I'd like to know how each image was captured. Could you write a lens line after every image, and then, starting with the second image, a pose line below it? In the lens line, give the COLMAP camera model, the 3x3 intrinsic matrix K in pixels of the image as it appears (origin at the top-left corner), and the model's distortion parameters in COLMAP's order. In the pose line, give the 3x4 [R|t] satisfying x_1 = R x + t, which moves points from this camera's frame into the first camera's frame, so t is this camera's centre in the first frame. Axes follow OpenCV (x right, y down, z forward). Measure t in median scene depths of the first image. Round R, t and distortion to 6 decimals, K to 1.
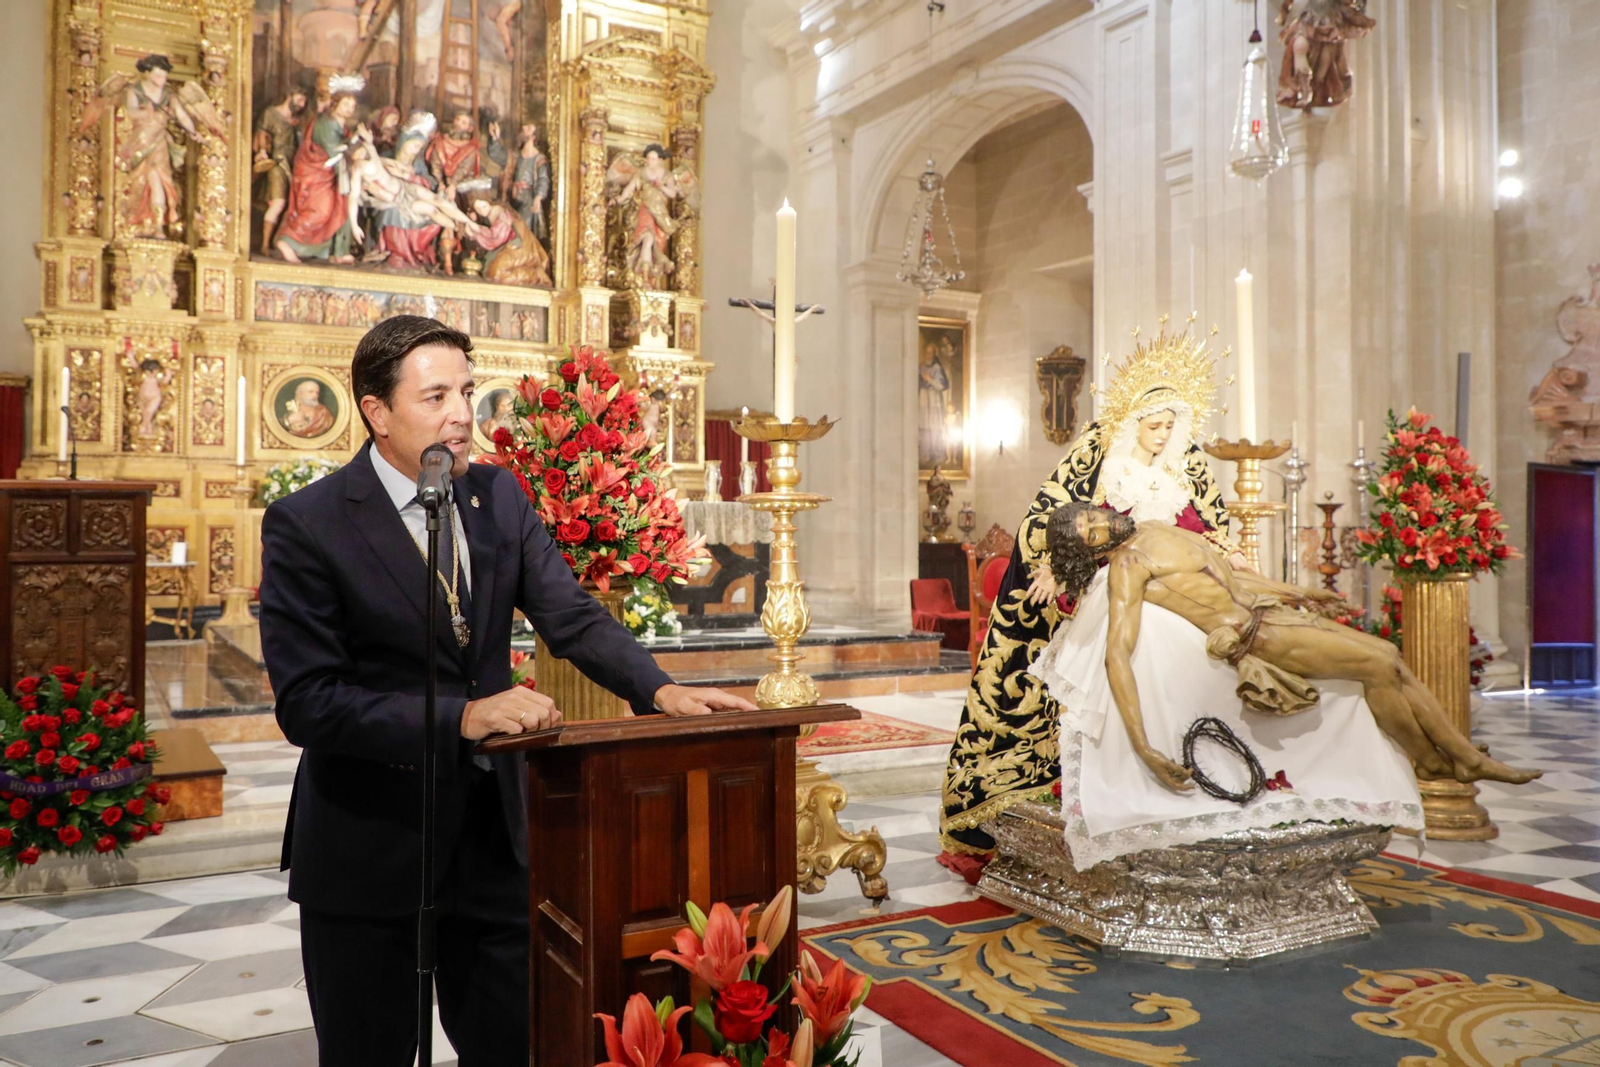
lens RADIAL K [[1302.2, 0, 748.7], [0, 1302.2, 489.8], [0, 0, 1]] dist [-0.000063, 0.006794]
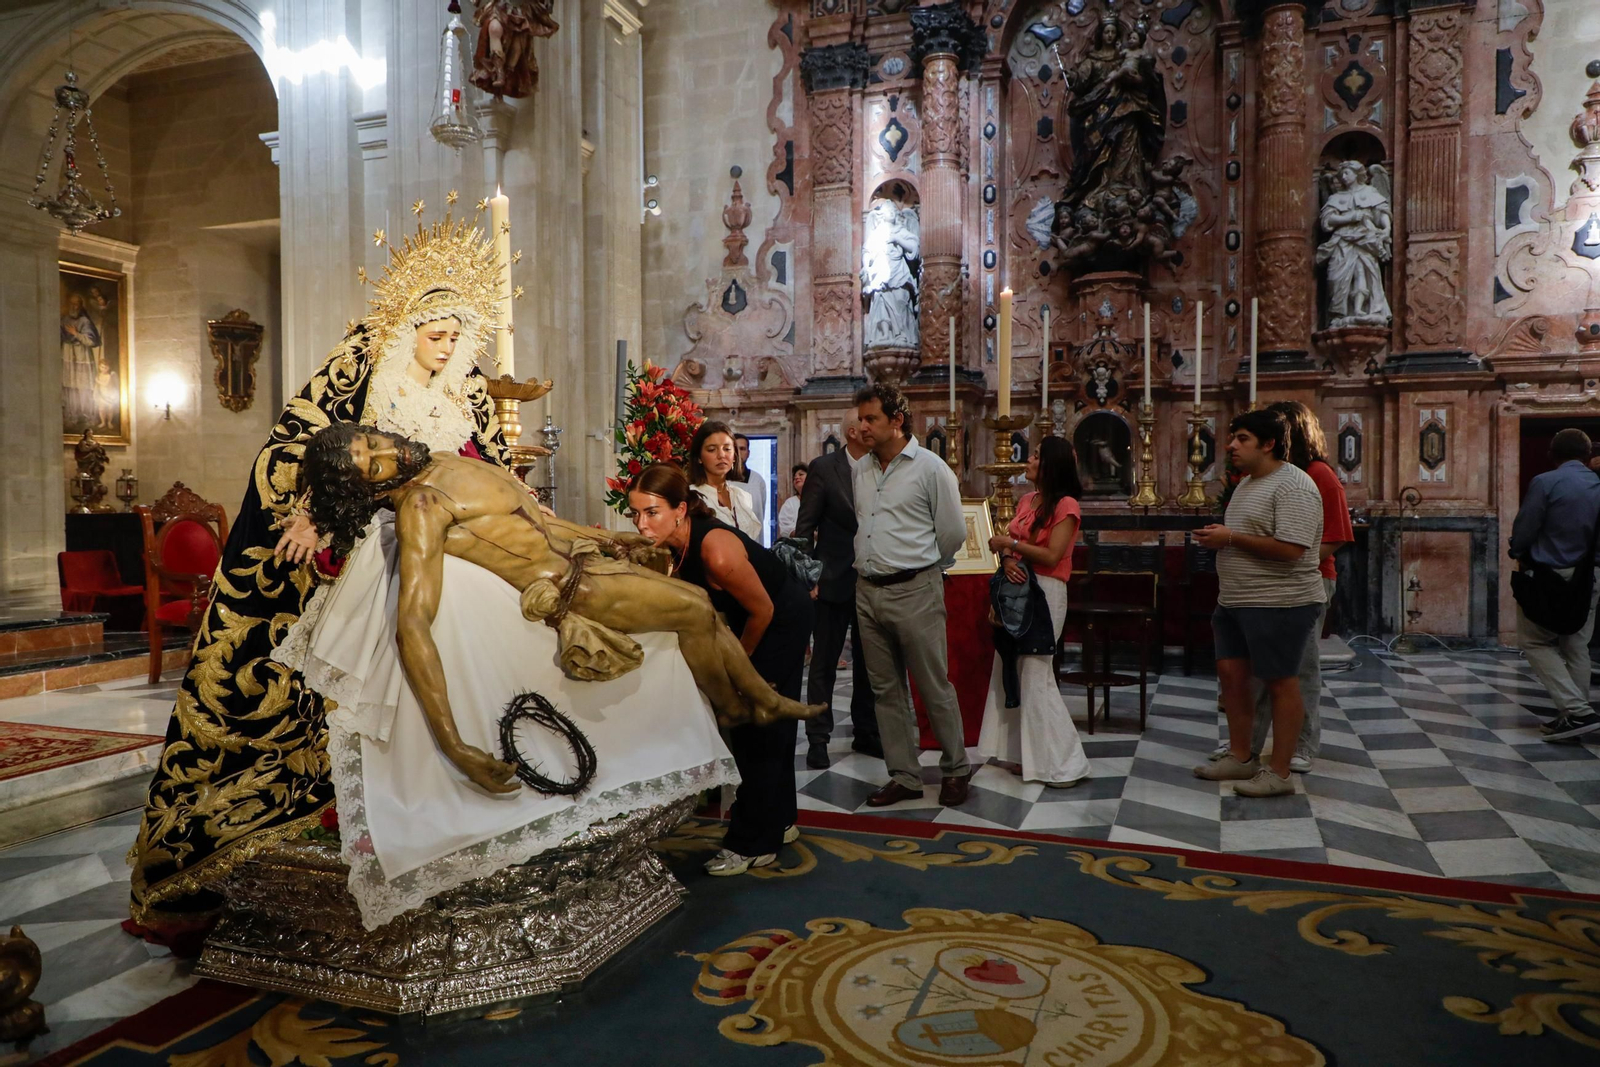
lens RADIAL K [[1098.3, 0, 813.2], [0, 1098.3, 526.1], [0, 0, 1]] dist [0.002854, 0.006971]
pose [[0.745249, -0.024874, 0.666322, 0.014580], [-0.008668, 0.998858, 0.046982, 0.015608], [-0.666730, -0.040789, 0.744182, 0.156869]]
